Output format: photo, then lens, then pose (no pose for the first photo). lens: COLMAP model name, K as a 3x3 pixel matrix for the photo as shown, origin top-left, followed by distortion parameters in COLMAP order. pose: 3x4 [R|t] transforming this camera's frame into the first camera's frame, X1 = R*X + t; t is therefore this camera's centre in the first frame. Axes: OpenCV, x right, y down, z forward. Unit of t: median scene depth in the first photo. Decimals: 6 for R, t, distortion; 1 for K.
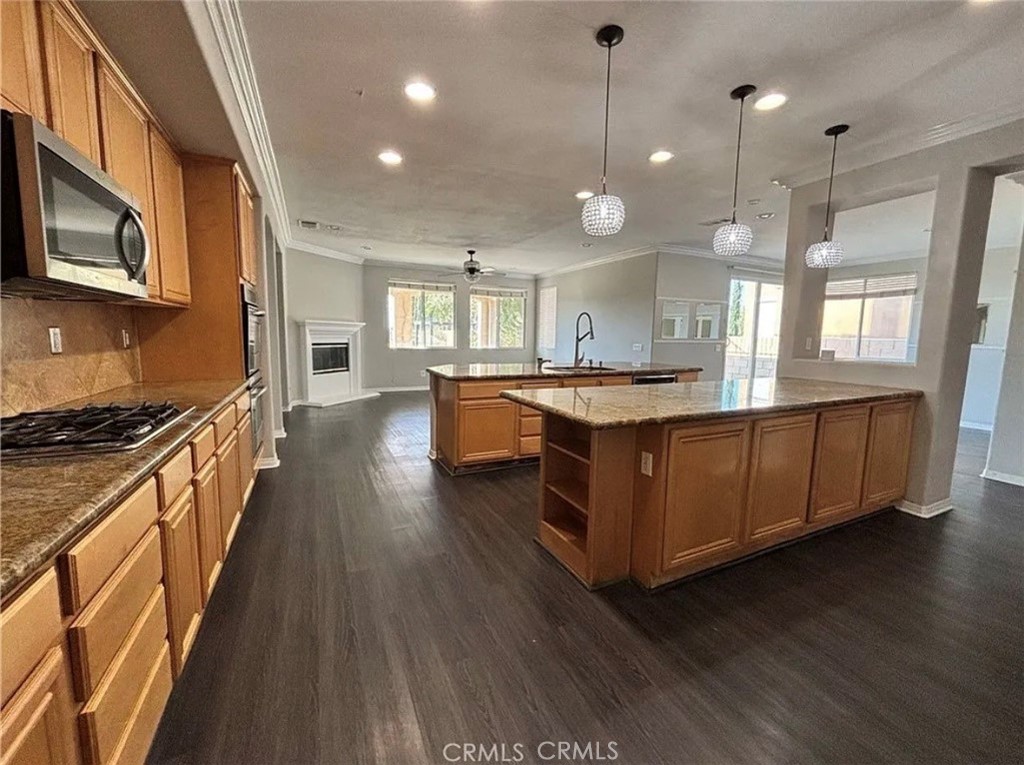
lens RADIAL K [[411.2, 0, 514.3], [0, 411.2, 380.6], [0, 0, 1]] dist [0.002443, -0.002377]
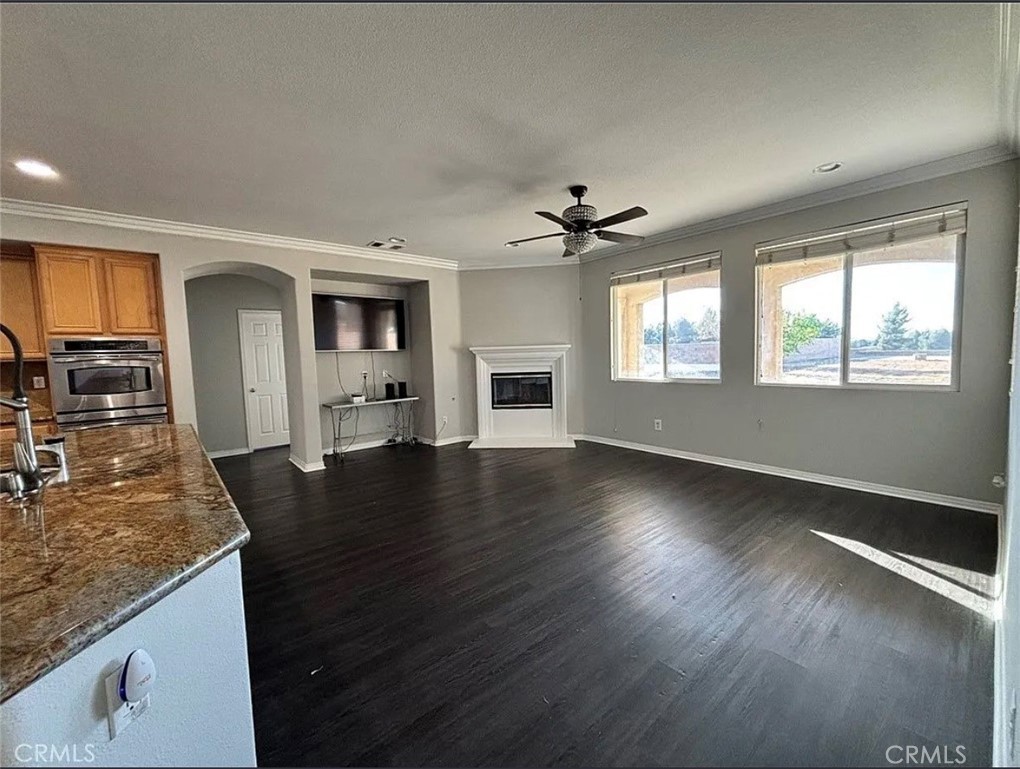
lens RADIAL K [[412.1, 0, 510.3], [0, 412.1, 385.0], [0, 0, 1]] dist [-0.000578, -0.000073]
pose [[0.240248, 0.045758, -0.969632, 0.319542], [-0.069534, 0.997134, 0.029828, -0.083888], [0.968218, 0.060256, 0.242741, 0.734326]]
